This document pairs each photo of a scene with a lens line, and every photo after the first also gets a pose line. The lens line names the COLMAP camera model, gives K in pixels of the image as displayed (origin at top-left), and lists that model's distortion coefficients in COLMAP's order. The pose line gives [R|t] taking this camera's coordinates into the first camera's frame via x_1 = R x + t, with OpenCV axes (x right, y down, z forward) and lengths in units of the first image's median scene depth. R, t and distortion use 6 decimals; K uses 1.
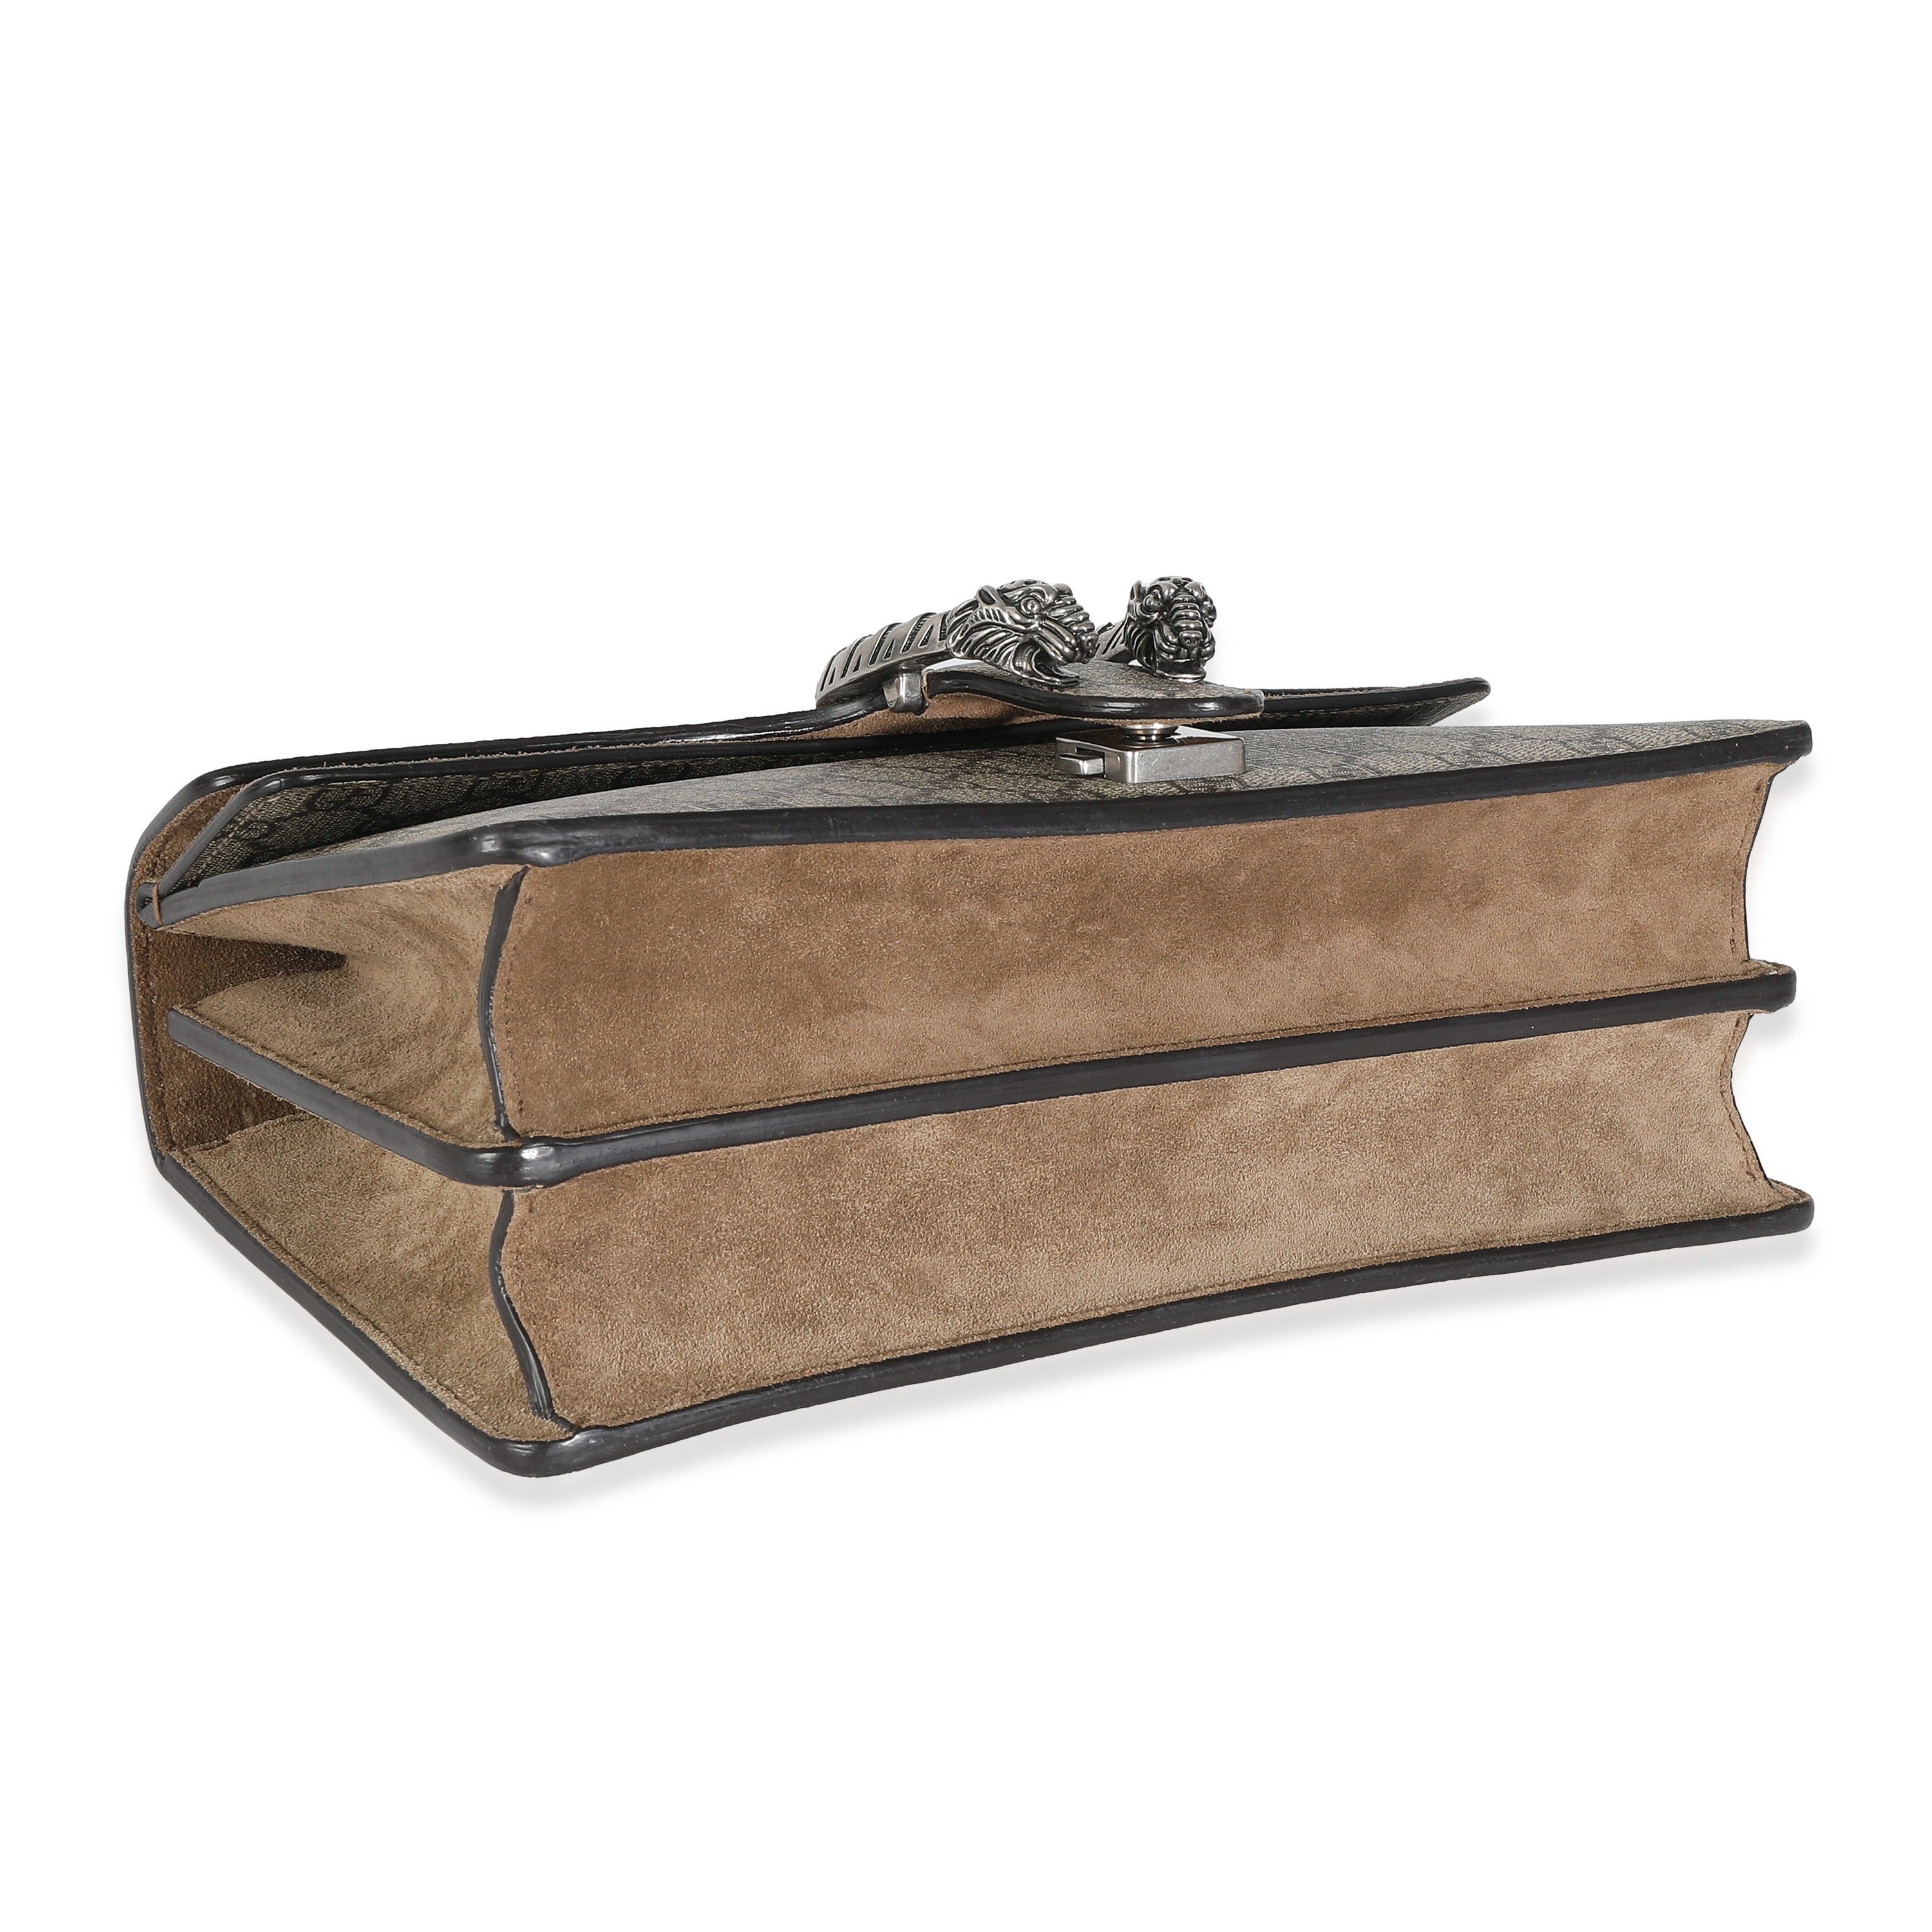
lens RADIAL K [[4359.1, 0, 965.8], [0, 4359.1, 966.4], [0, 0, 1]] dist [-0.022294, 0.000000]
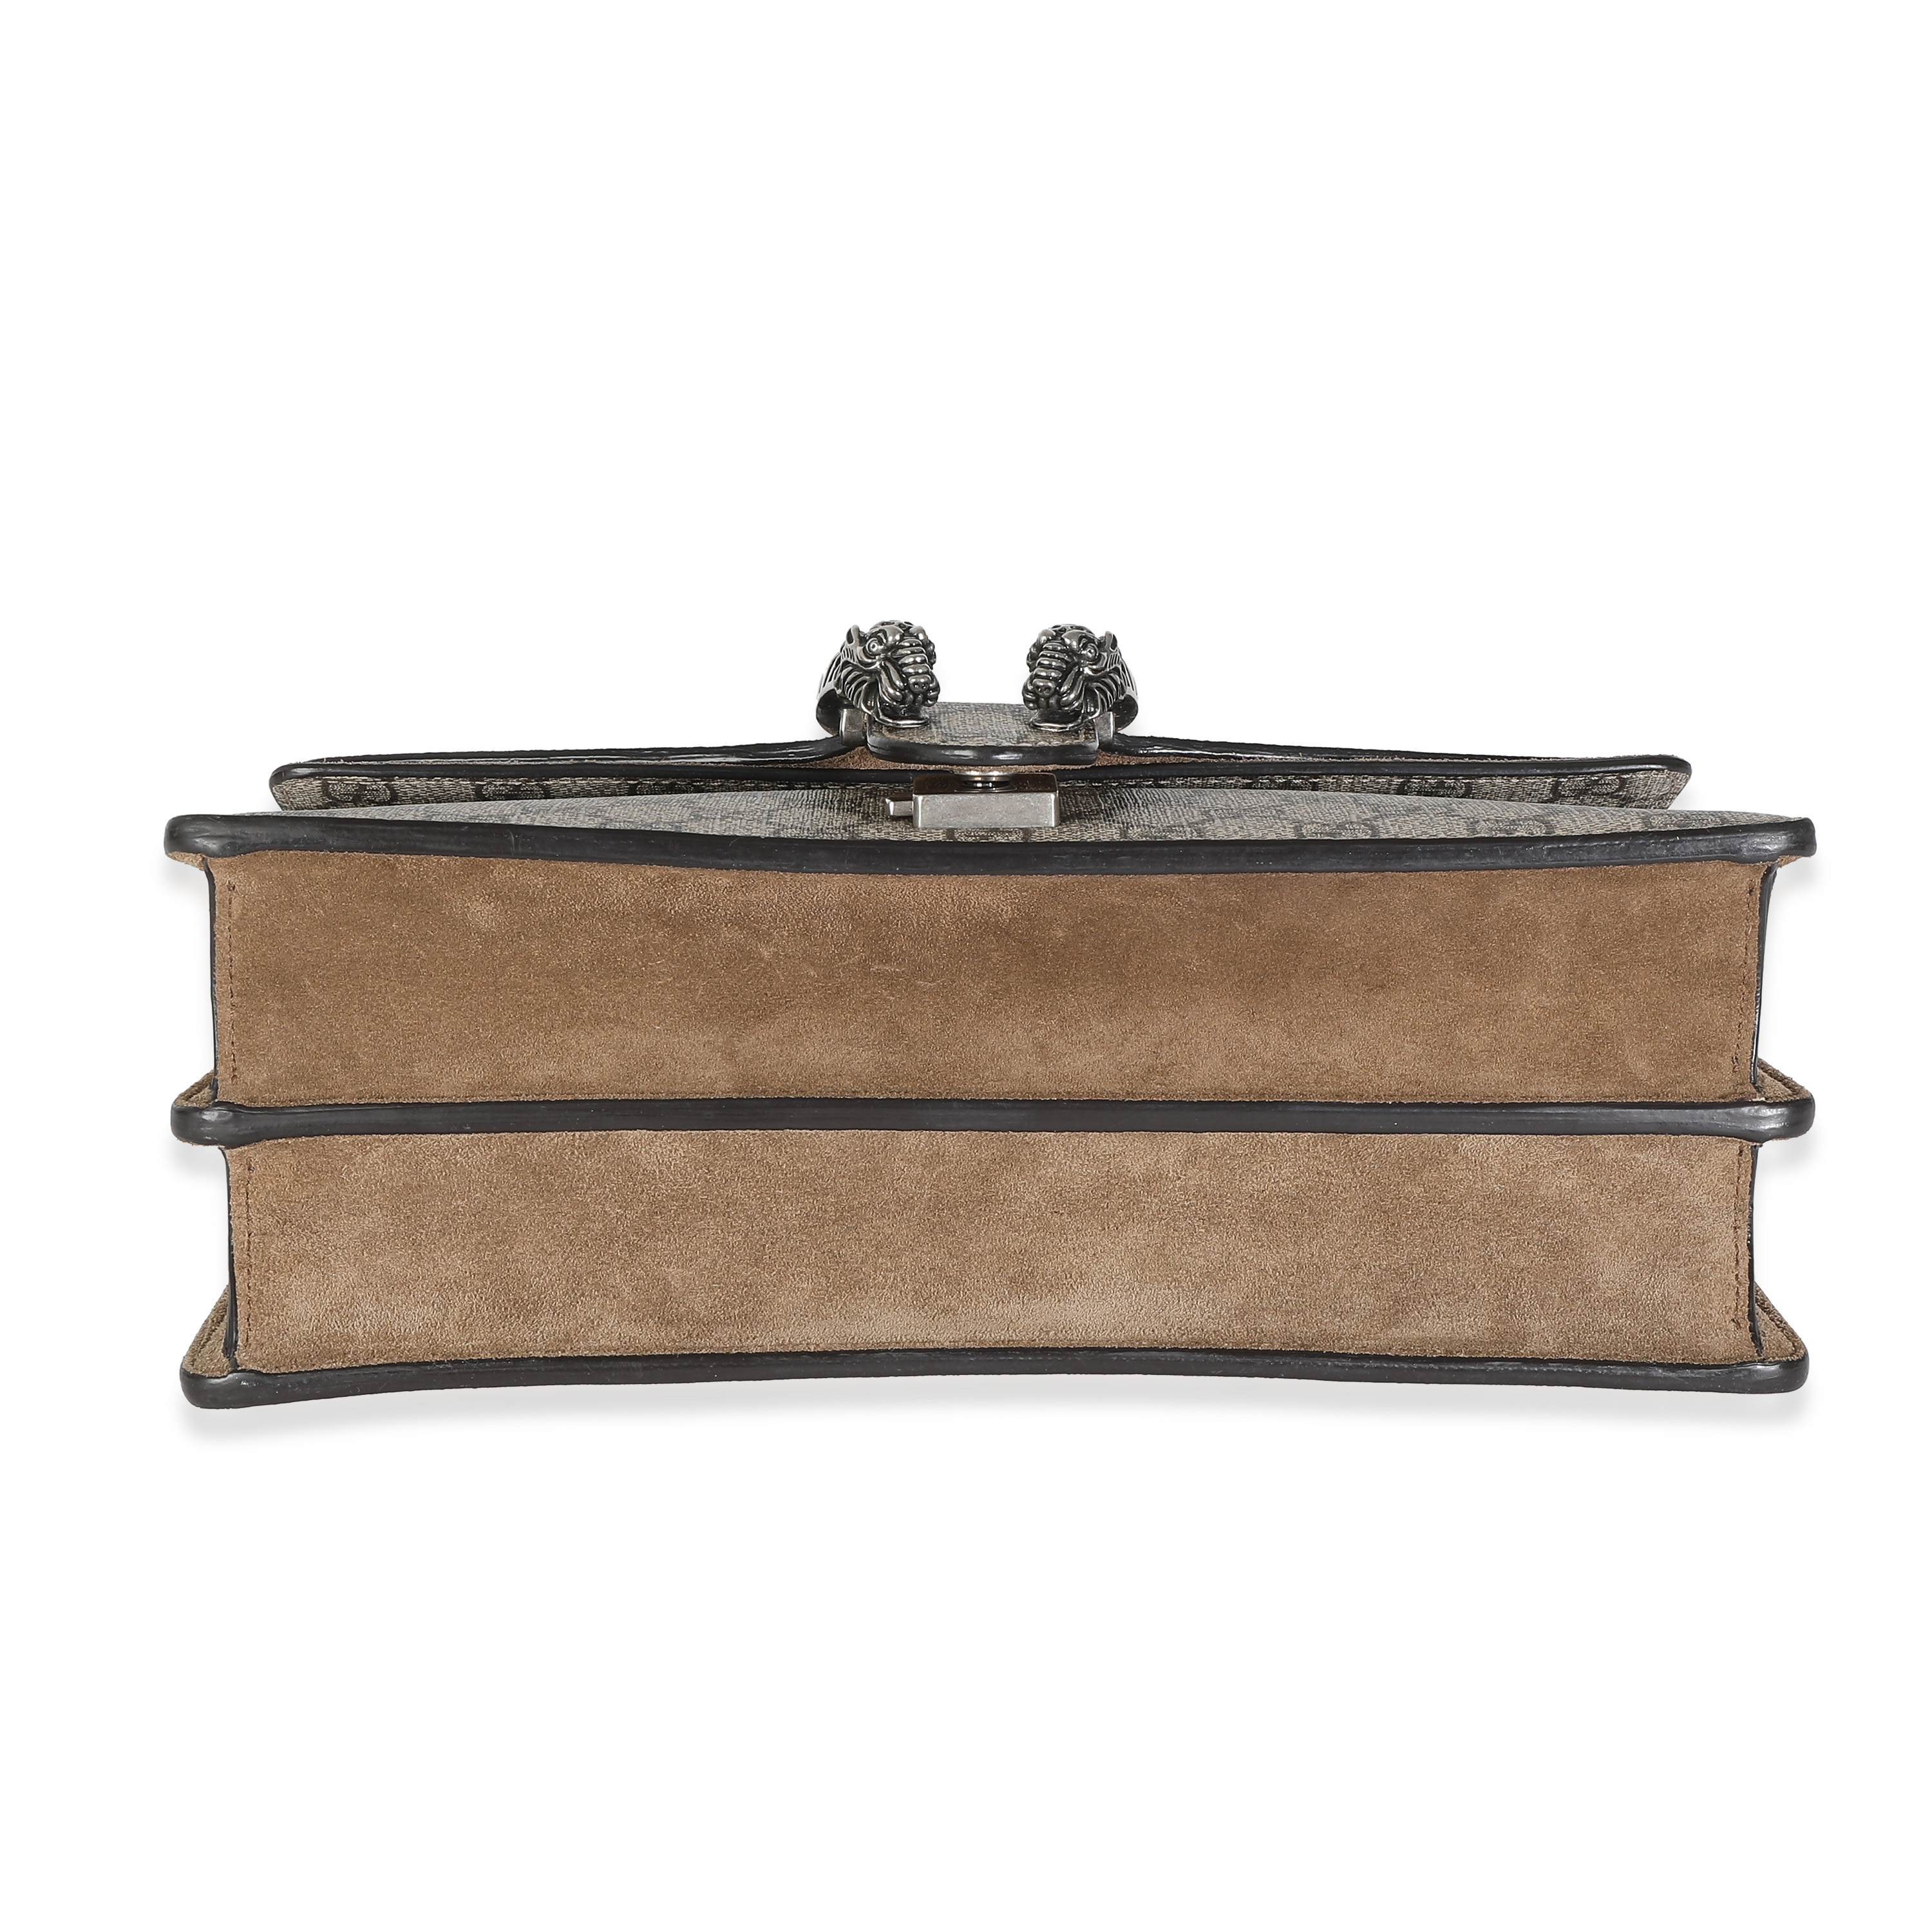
lens RADIAL K [[4359.1, 0, 965.6], [0, 4359.1, 965.5], [0, 0, 1]] dist [-0.022294, 0.000000]
pose [[0.791211, 0.087731, -0.605218, 0.650719], [-0.090936, 0.995532, 0.025428, -0.036748], [0.604745, 0.034918, 0.795654, 0.212140]]
